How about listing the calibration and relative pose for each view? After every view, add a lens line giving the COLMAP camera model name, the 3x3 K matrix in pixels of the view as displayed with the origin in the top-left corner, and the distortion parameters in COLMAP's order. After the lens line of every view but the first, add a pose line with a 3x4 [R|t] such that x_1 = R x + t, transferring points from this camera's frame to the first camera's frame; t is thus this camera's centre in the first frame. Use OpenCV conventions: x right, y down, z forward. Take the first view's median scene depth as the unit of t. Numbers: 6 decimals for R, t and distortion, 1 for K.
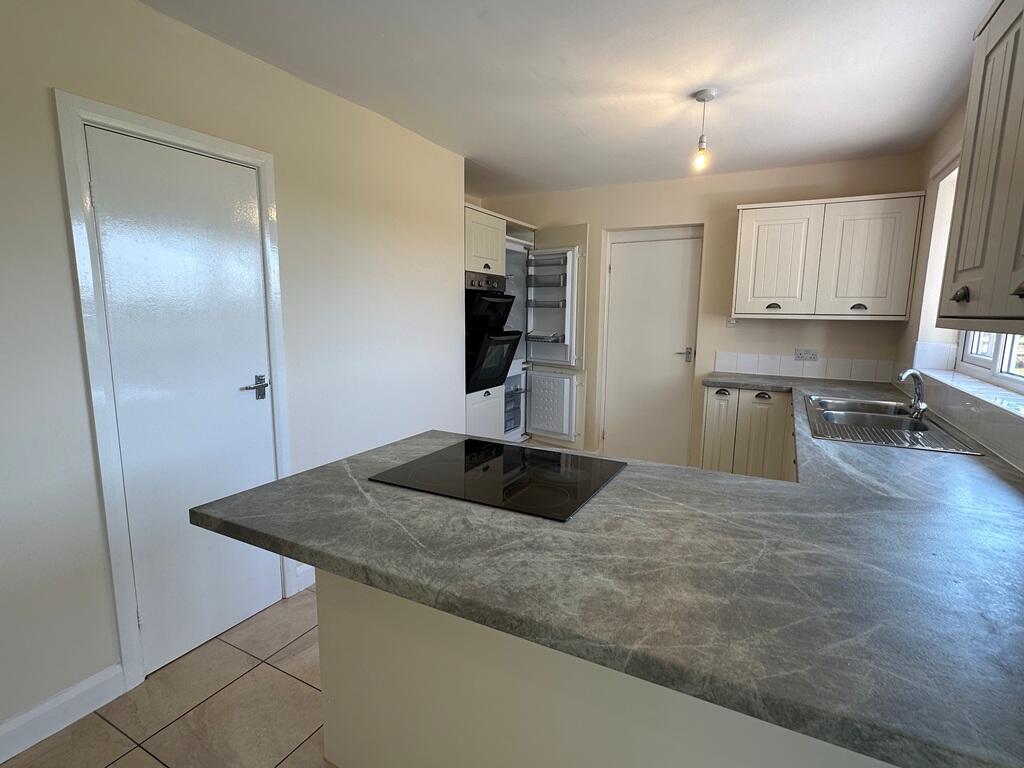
lens RADIAL K [[511.9, 0, 512.0], [0, 511.9, 387.9], [0, 0, 1]] dist [-0.001970, 0.000025]
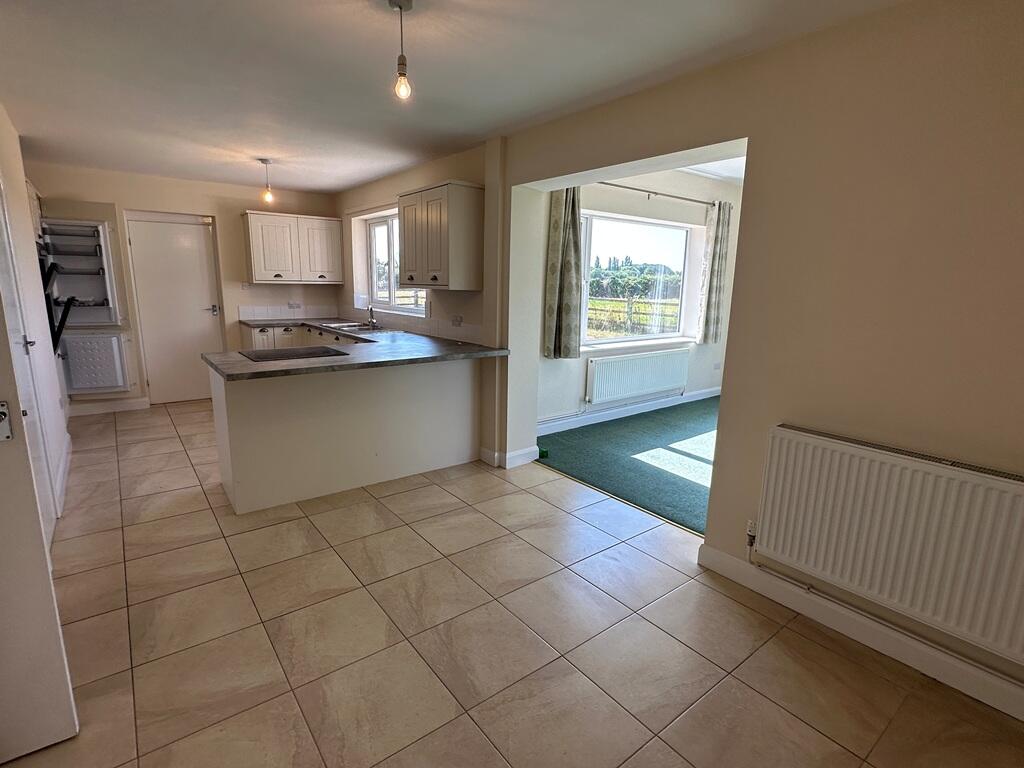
lens RADIAL K [[511.9, 0, 512.0], [0, 511.9, 387.9], [0, 0, 1]] dist [-0.001970, 0.000025]
pose [[0.406554, -0.190510, 0.893544, -0.620473], [0.124240, 0.980461, 0.152513, 0.031377], [-0.905140, 0.049010, 0.422279, -0.311345]]
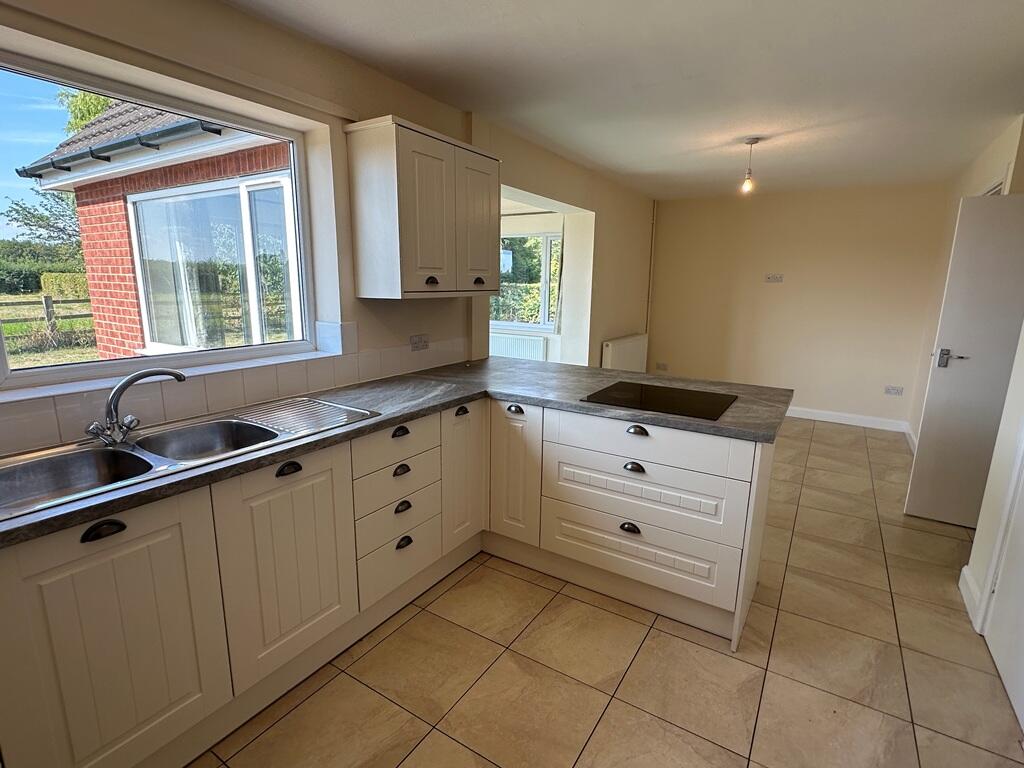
lens RADIAL K [[511.9, 0, 512.0], [0, 511.9, 387.9], [0, 0, 1]] dist [-0.001970, 0.000025]
pose [[-0.997222, -0.040530, 0.062498, 0.334864], [-0.016093, 0.936427, 0.350494, -0.199287], [-0.072731, 0.348515, -0.934477, 1.251643]]
